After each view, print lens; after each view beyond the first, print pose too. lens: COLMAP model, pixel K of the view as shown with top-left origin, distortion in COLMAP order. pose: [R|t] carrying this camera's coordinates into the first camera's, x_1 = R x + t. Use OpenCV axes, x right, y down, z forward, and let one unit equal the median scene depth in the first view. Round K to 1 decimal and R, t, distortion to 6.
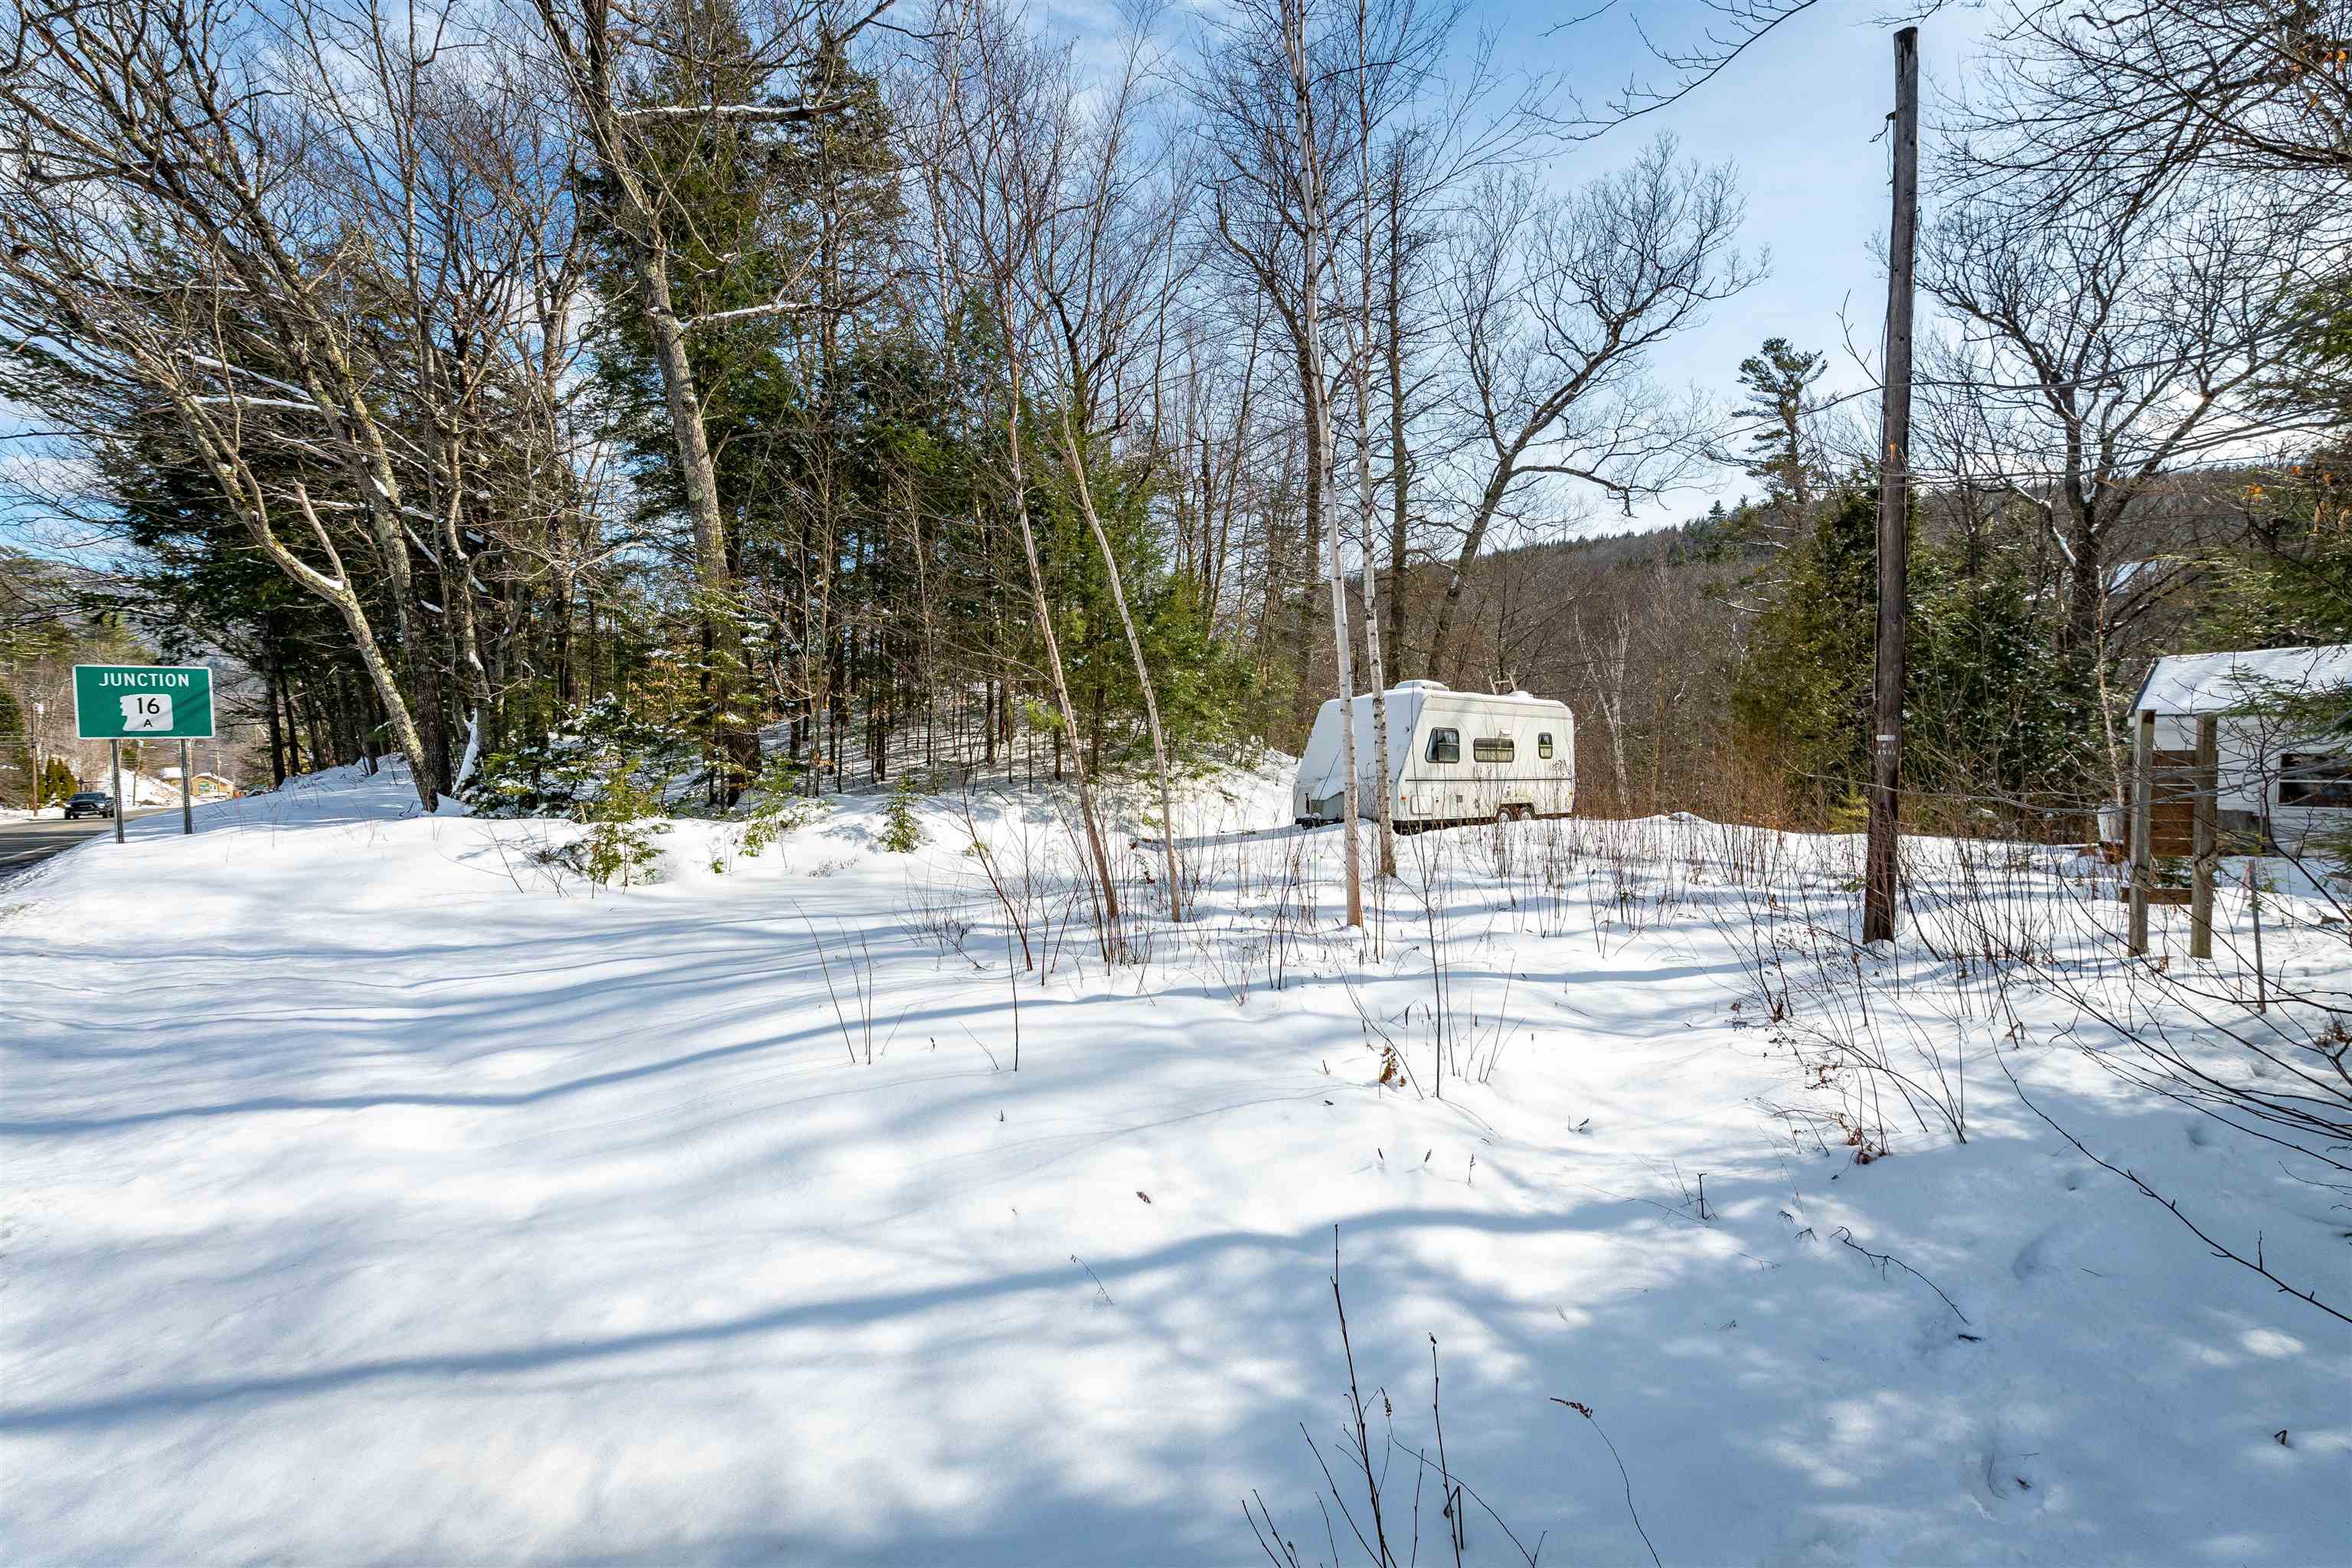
lens RADIAL K [[1008.7, 0, 1177.0], [0, 1008.7, 789.7], [0, 0, 1]] dist [0.002102, -0.000085]
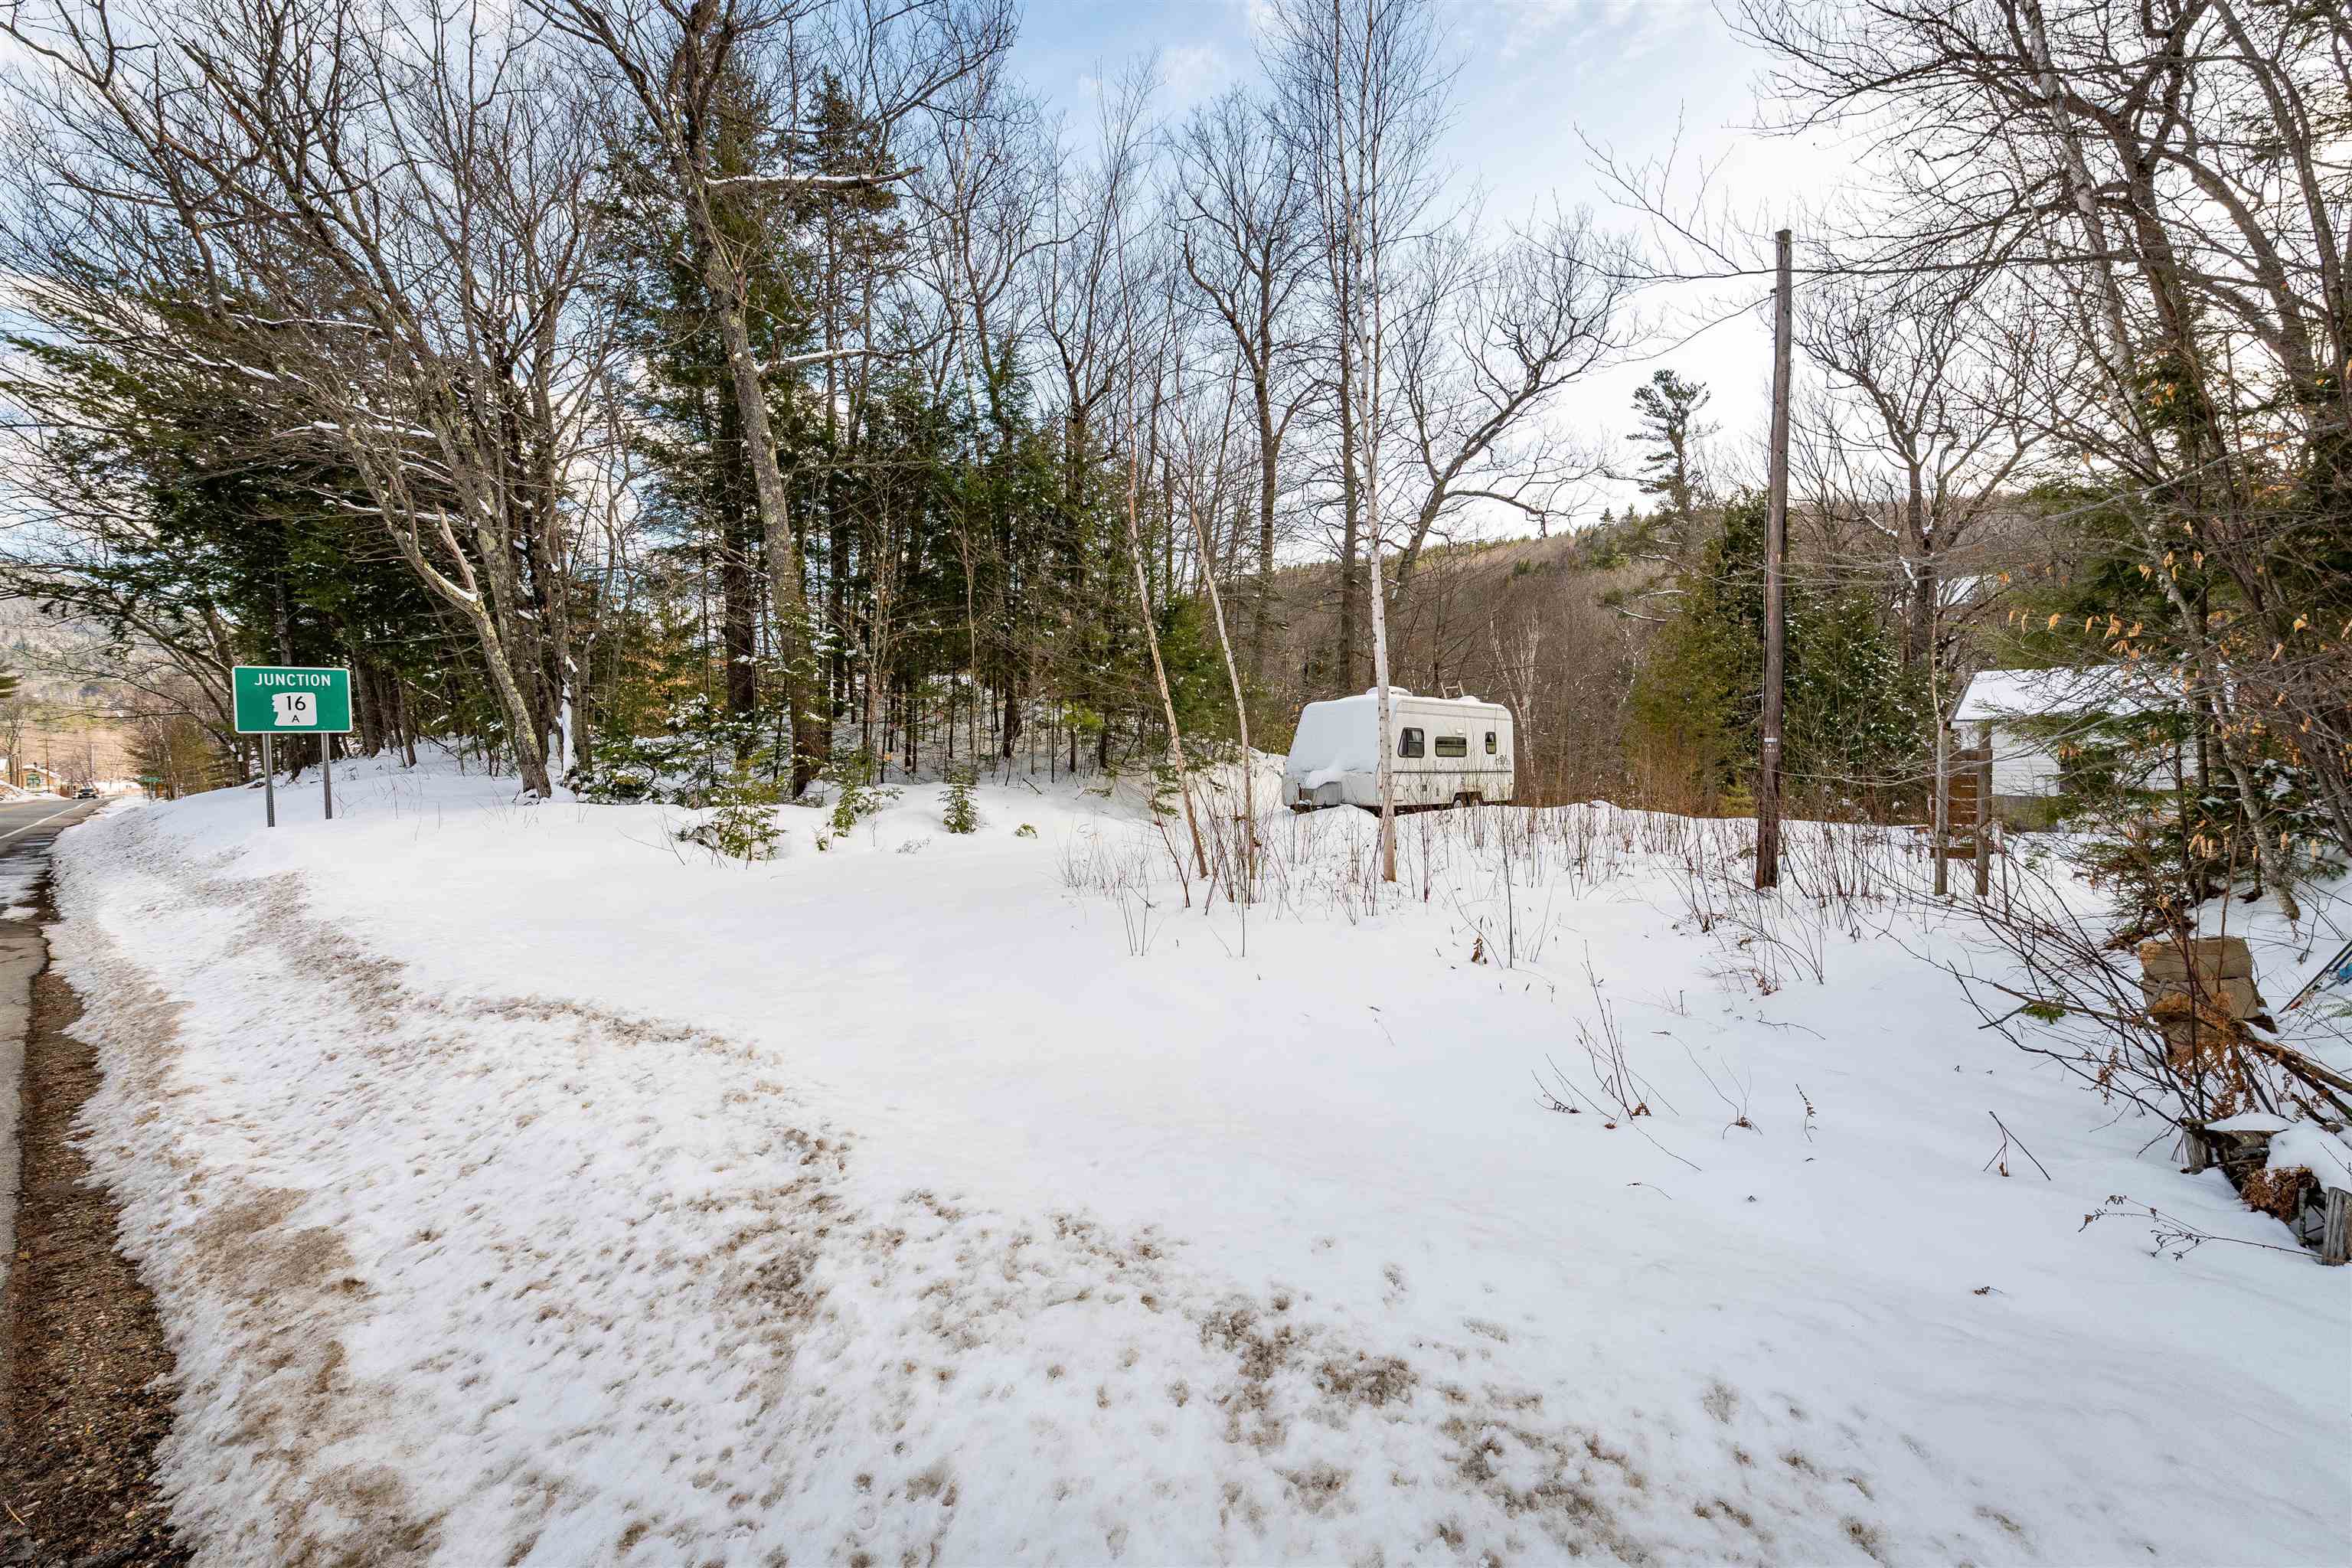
lens RADIAL K [[1008.7, 0, 1180.9], [0, 1008.7, 779.8], [0, 0, 1]] dist [0.002102, -0.000085]
pose [[0.995810, 0.000497, 0.091445, -0.061996], [-0.000119, 0.999991, -0.004134, 0.002391], [-0.091446, 0.004106, 0.995802, -0.081553]]
